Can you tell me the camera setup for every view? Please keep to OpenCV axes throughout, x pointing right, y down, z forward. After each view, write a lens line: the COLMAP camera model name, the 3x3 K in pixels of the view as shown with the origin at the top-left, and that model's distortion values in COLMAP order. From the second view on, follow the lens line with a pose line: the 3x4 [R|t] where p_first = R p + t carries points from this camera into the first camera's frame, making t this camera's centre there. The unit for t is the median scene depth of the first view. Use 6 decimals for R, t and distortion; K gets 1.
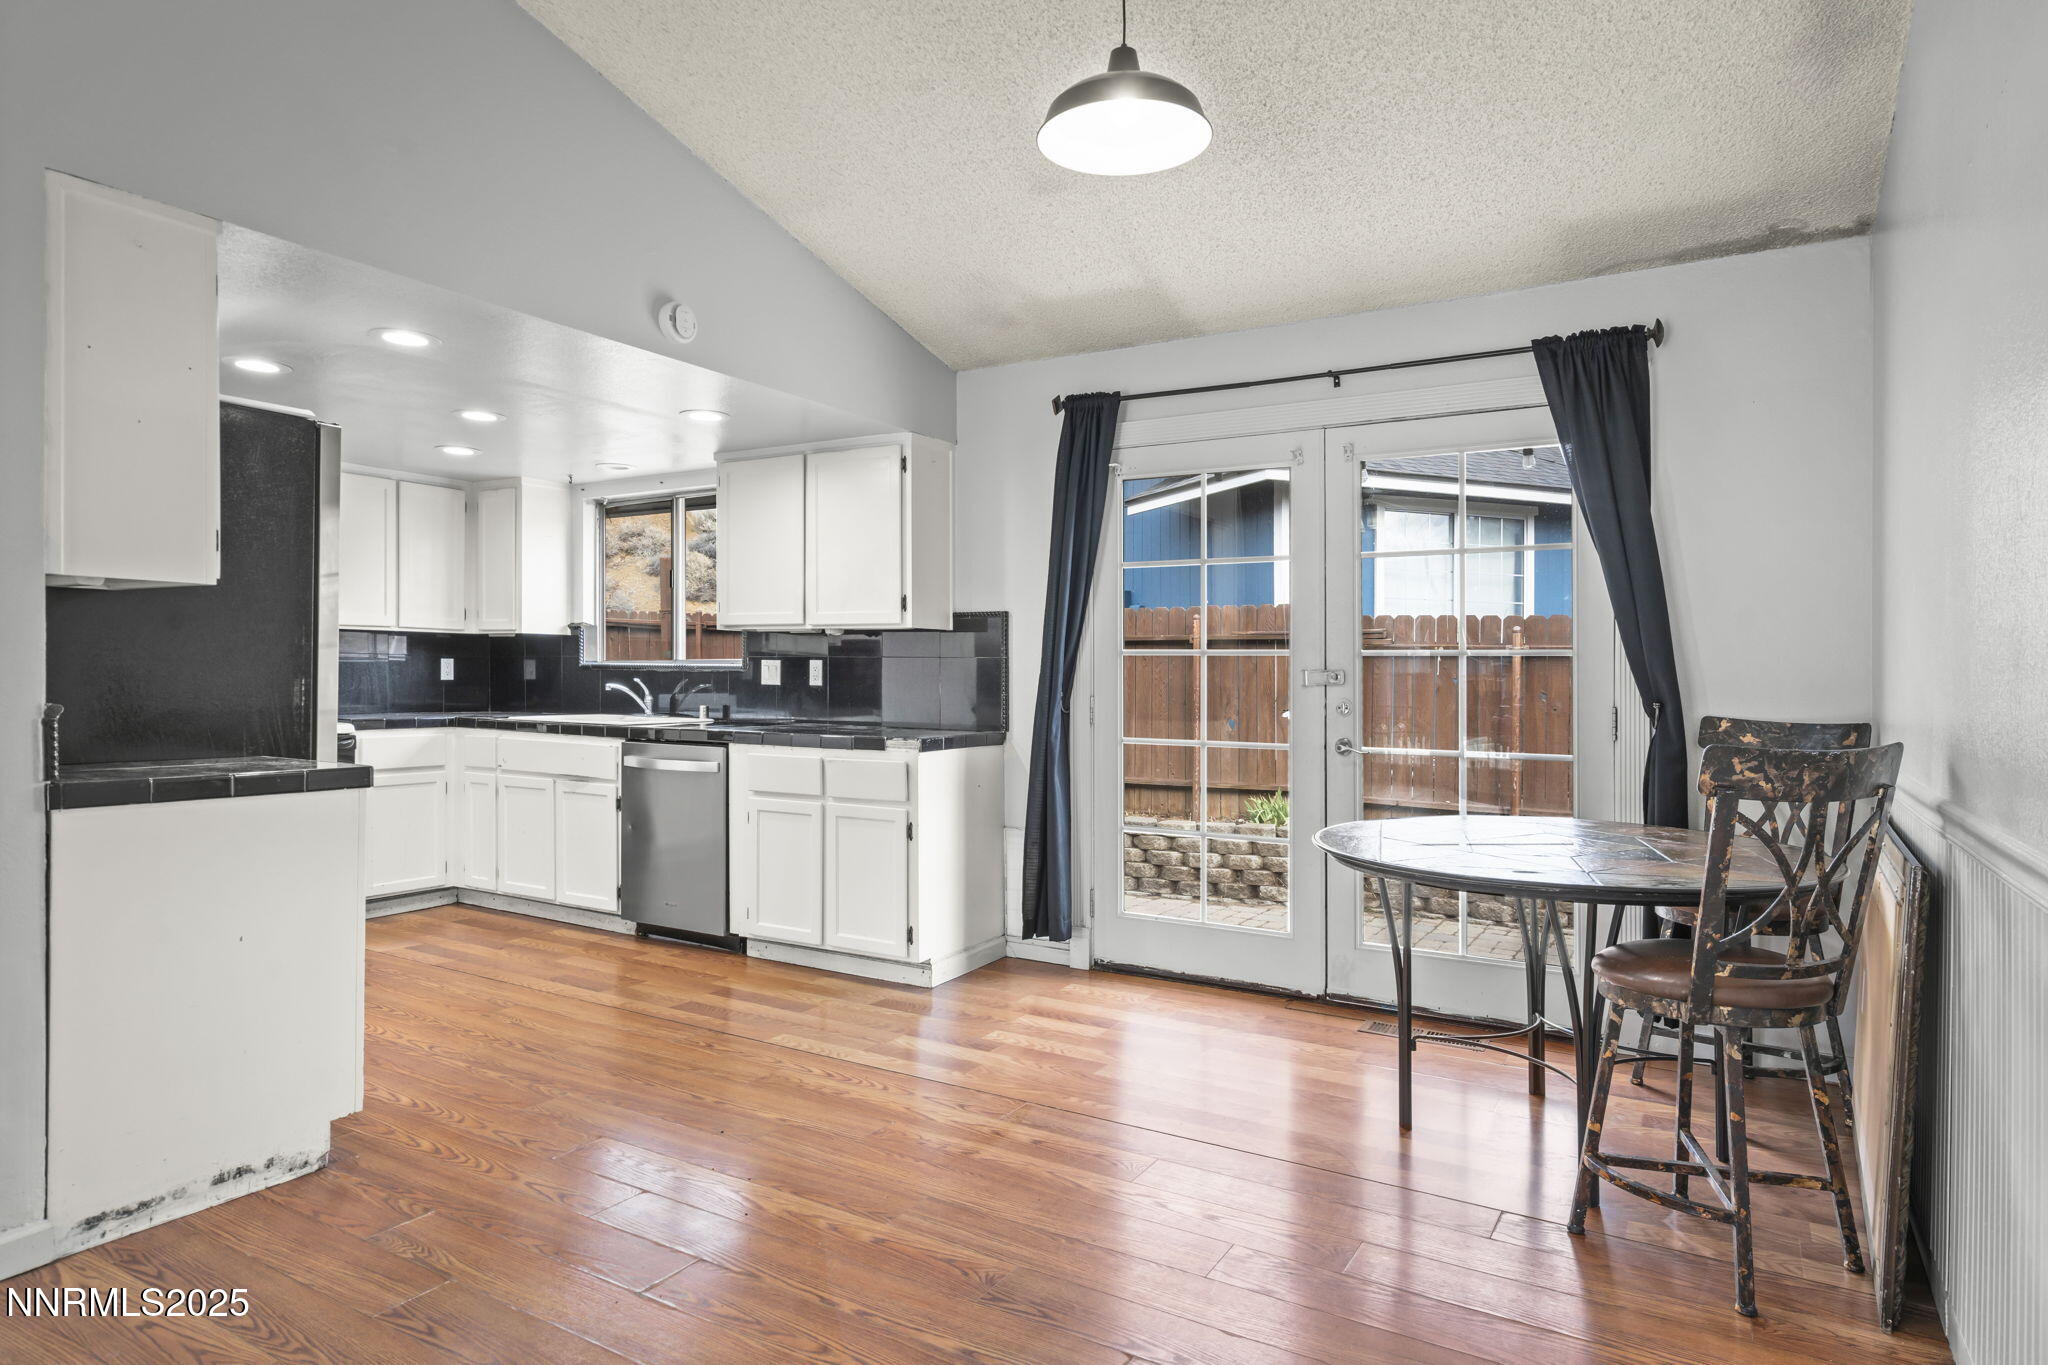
lens RADIAL K [[1190.7, 0, 1022.9], [0, 1190.7, 672.9], [0, 0, 1]] dist [-0.005774, 0.000077]
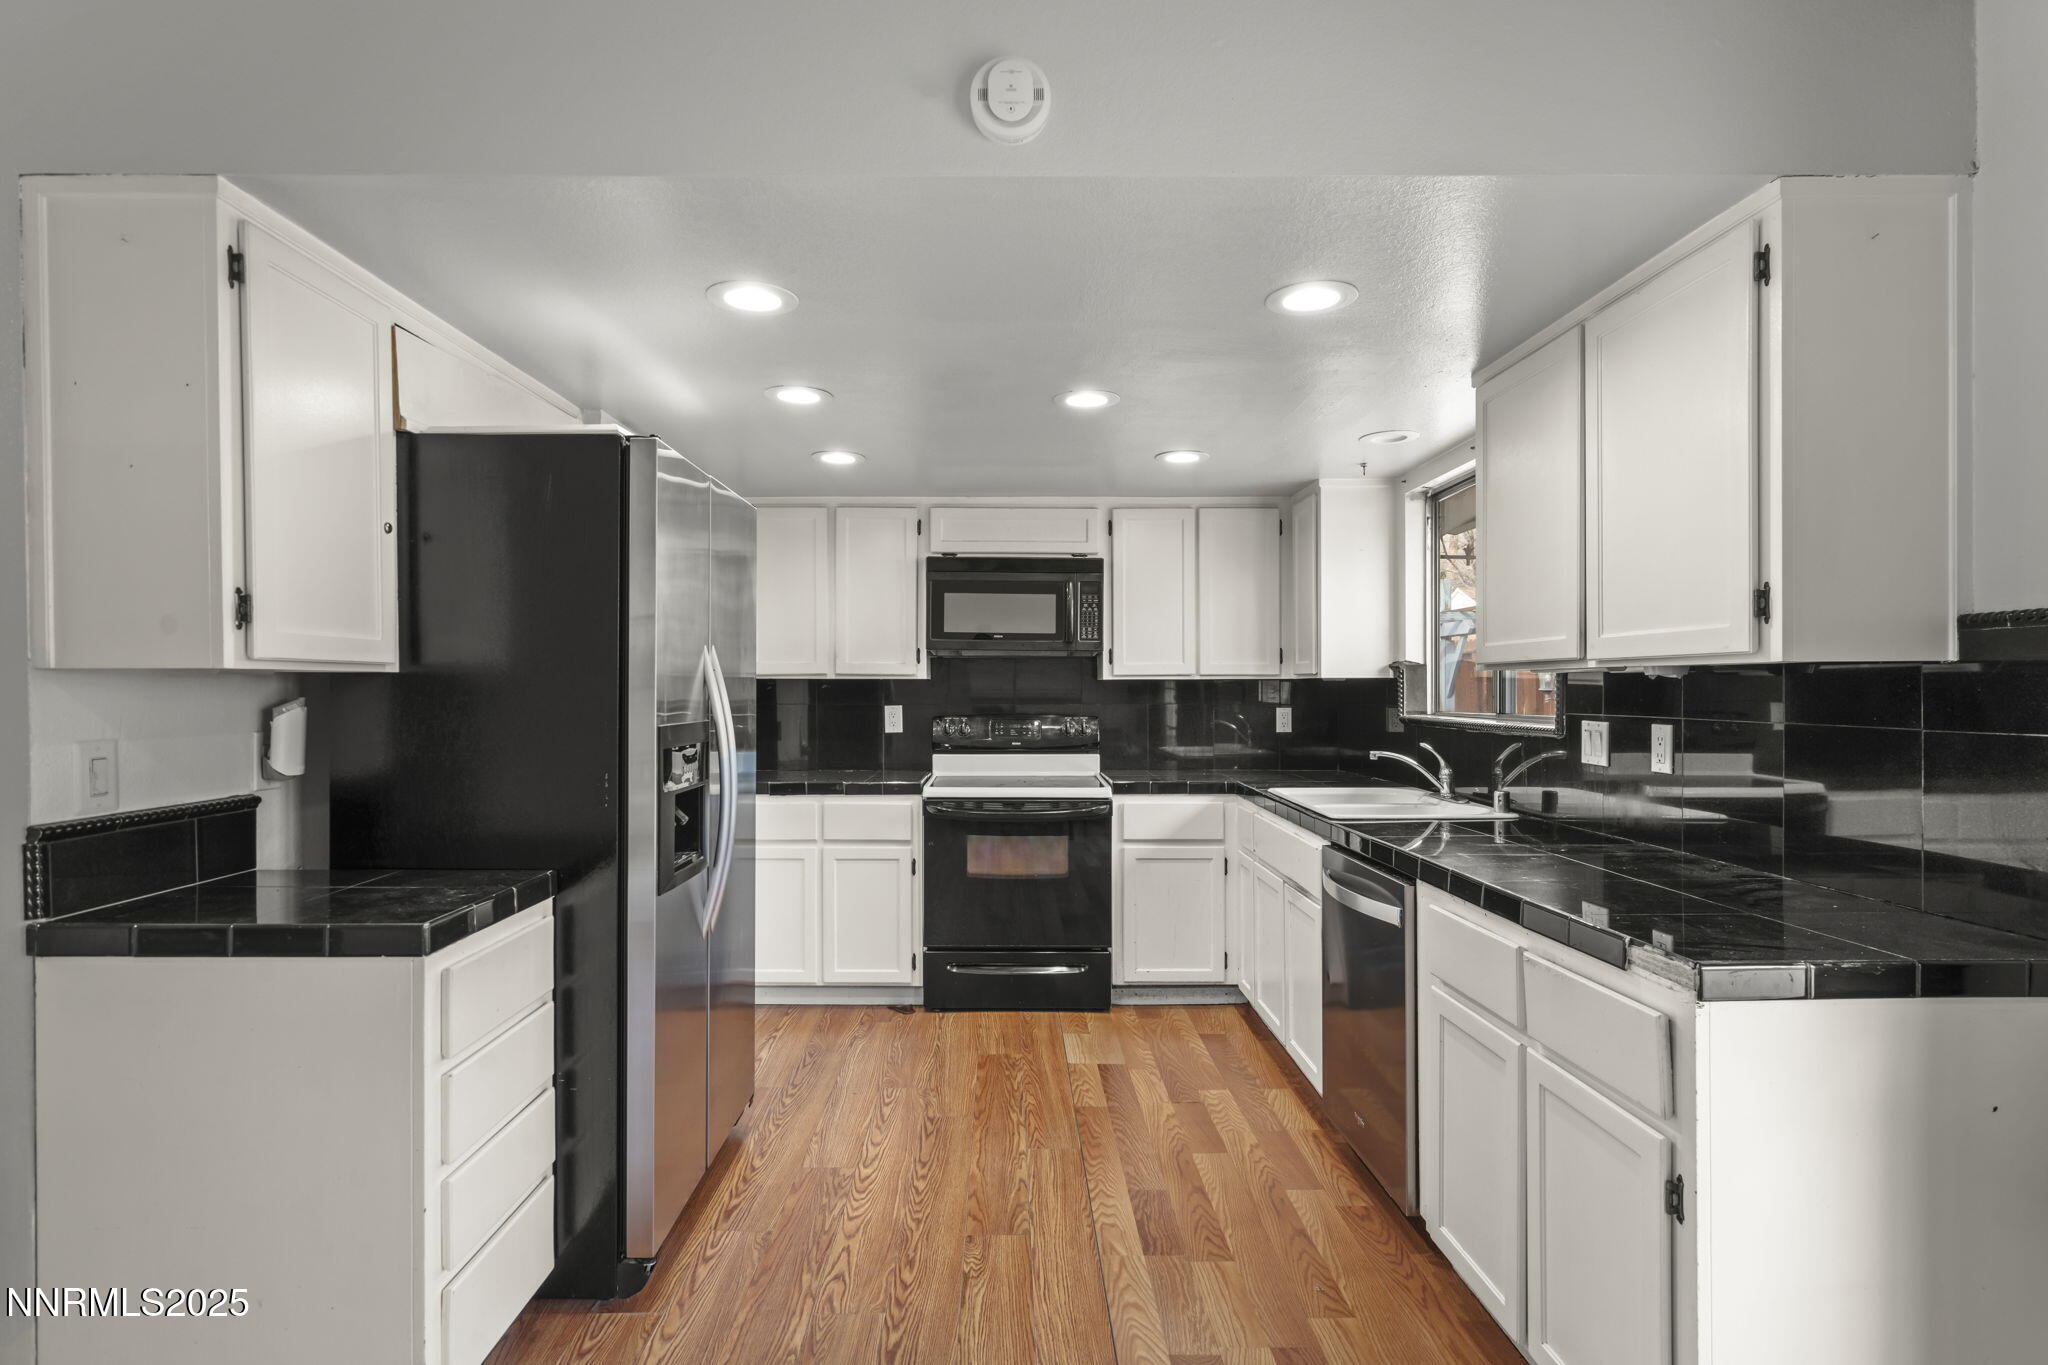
lens RADIAL K [[1043.5, 0, 1001.0], [0, 1043.5, 708.9], [0, 0, 1]] dist [0.003628, 0.000270]
pose [[0.519387, 0.003932, -0.854530, 0.080054], [0.009163, 0.999906, 0.010170, -0.030221], [0.854490, -0.013112, 0.519302, 0.635565]]
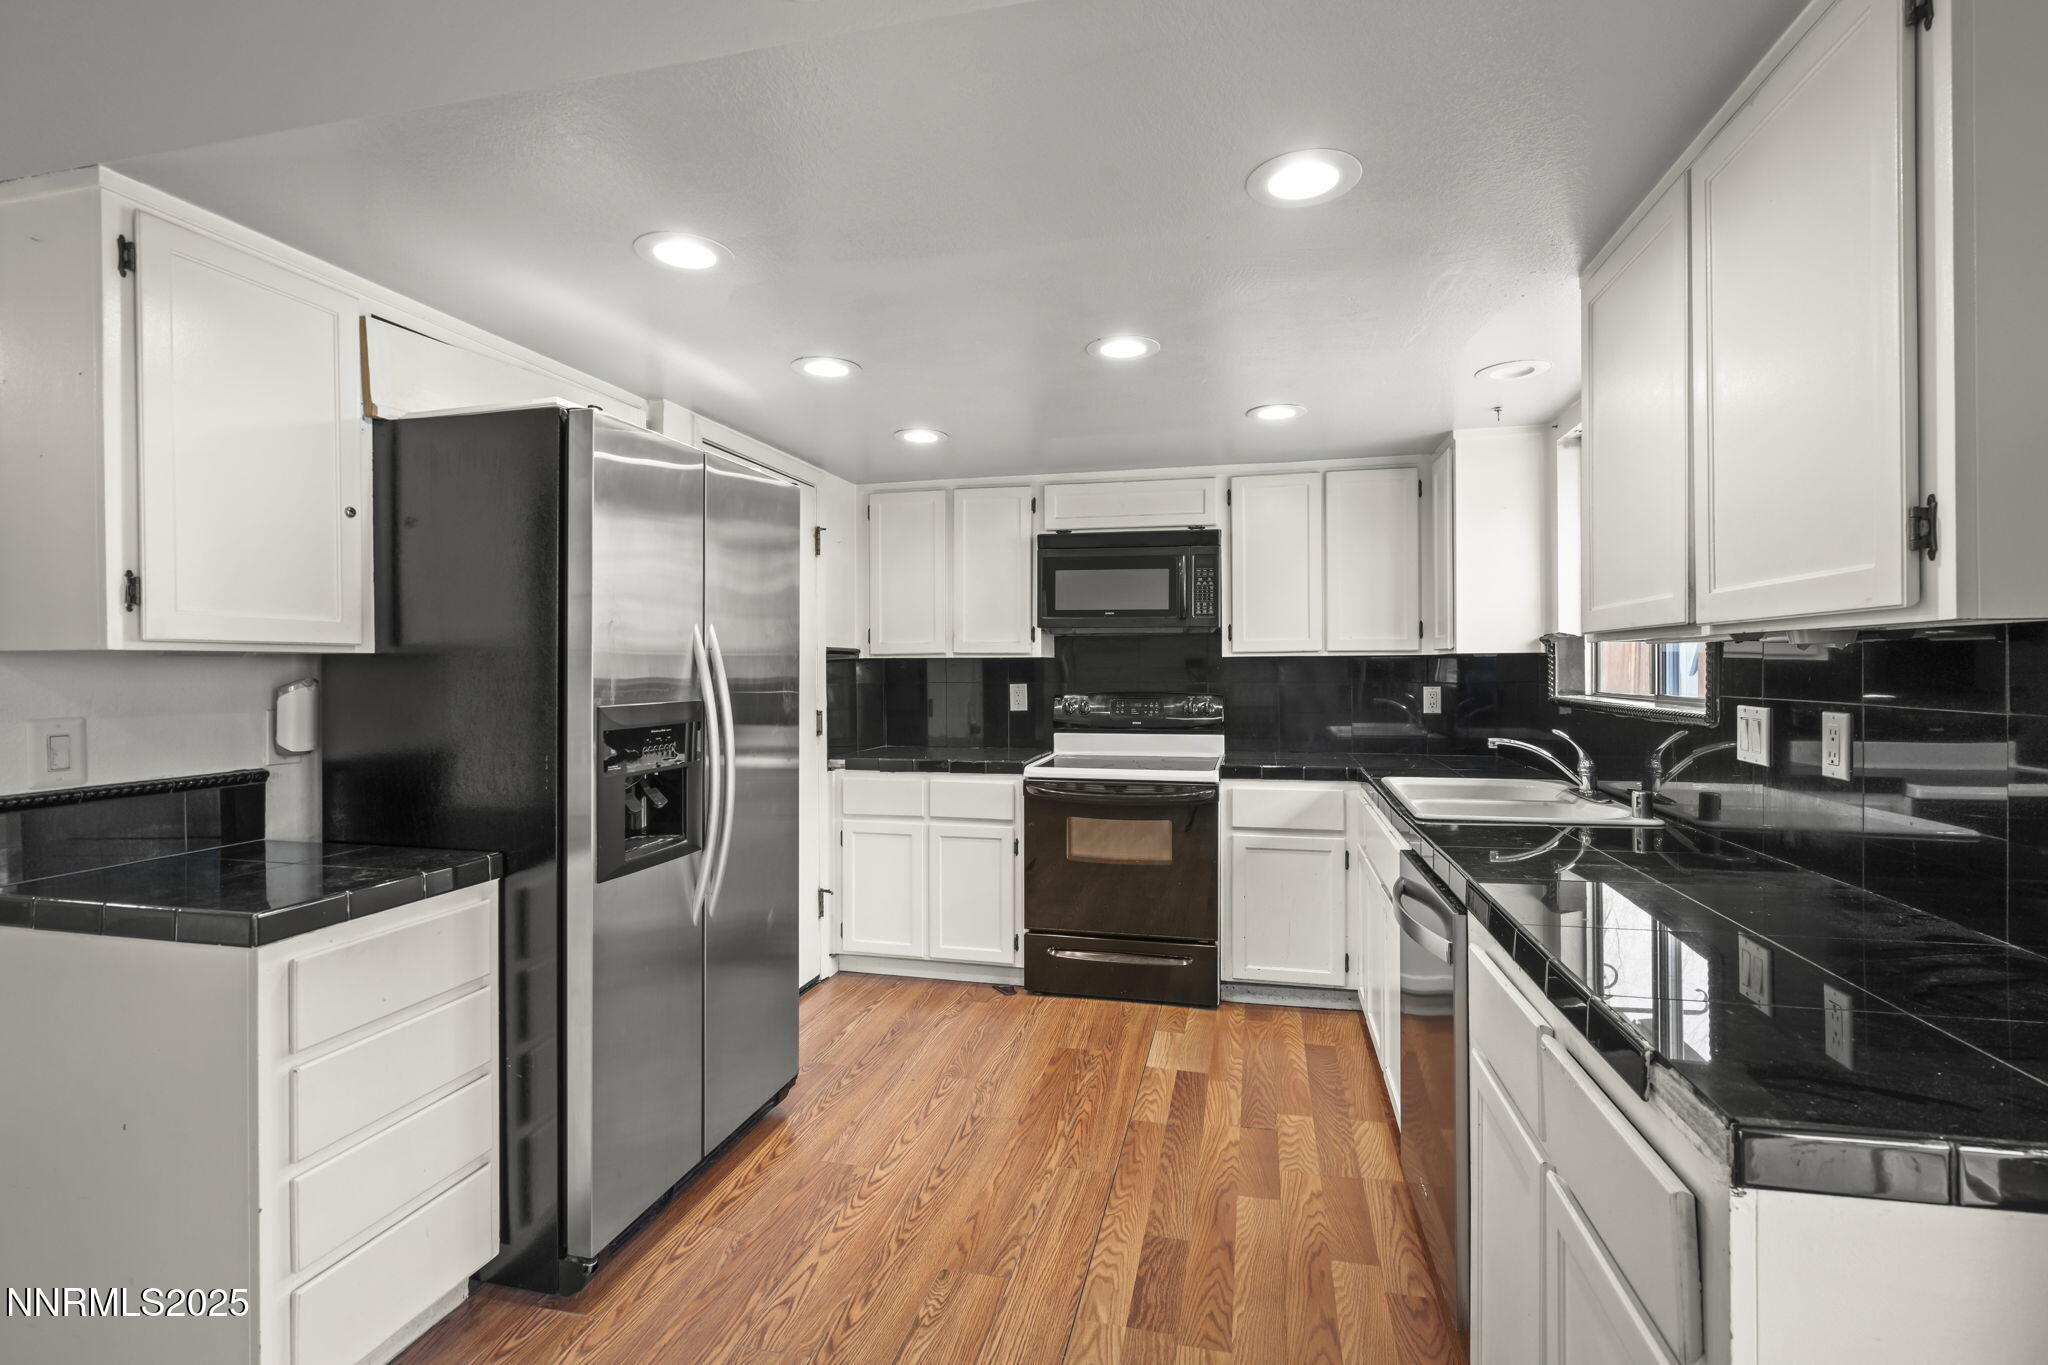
lens RADIAL K [[945.0, 0, 1024.0], [0, 945.0, 682.5], [0, 0, 1]] dist [-0.003008, 0.000071]
pose [[0.303512, 0.001254, -0.952827, 0.041914], [0.010225, 0.999937, 0.004573, -0.029688], [0.952773, -0.011130, 0.303480, 0.811789]]
